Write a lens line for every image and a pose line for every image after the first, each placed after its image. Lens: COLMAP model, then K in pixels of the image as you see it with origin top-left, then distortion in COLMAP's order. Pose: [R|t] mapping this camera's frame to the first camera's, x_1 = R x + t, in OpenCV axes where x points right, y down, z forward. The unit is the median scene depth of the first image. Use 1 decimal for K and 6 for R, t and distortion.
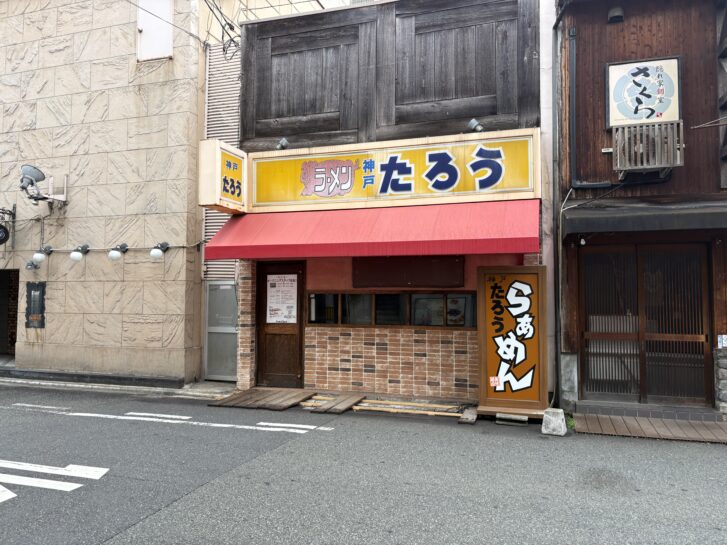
lens RADIAL K [[548.3, 0, 373.4], [0, 548.3, 273.4], [0, 0, 1]] dist [0.019747, 0.002028]
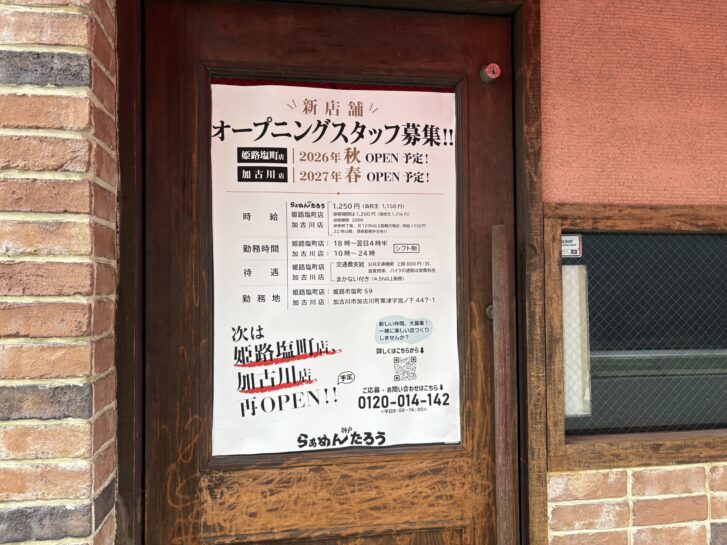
lens RADIAL K [[540.9, 0, 363.5], [0, 540.9, 272.5], [0, 0, 1]] dist [0.007349, 0.001470]
pose [[0.904155, -0.000410, 0.427203, -0.228680], [-0.008279, 0.999795, 0.018482, 0.047406], [-0.427123, -0.020247, 0.903967, 0.920962]]
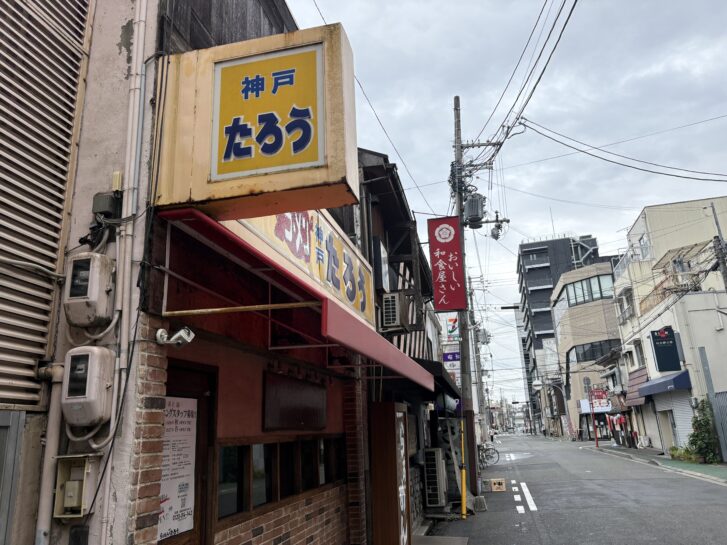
lens RADIAL K [[540.9, 0, 363.5], [0, 540.9, 272.5], [0, 0, 1]] dist [0.007349, 0.001470]
pose [[-0.075440, 0.282460, 0.956308, -0.585145], [-0.006287, 0.958887, -0.283718, 0.026325], [-0.997130, -0.027416, -0.070563, 0.946230]]
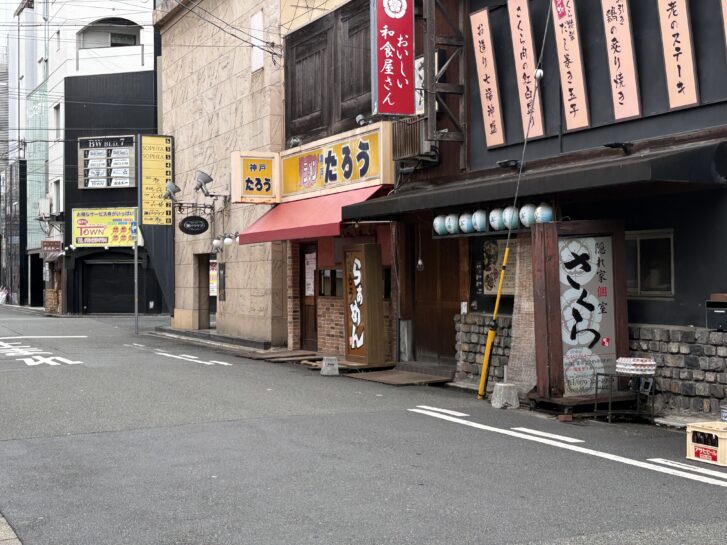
lens RADIAL K [[1117.1, 0, 363.5], [0, 1117.1, 272.5], [0, 0, 1]] dist [0.166409, -0.016742]
pose [[0.675677, -0.013046, -0.737082, 1.712666], [0.043396, 0.998813, 0.022103, -0.005242], [0.735919, -0.046920, 0.675441, -0.523789]]
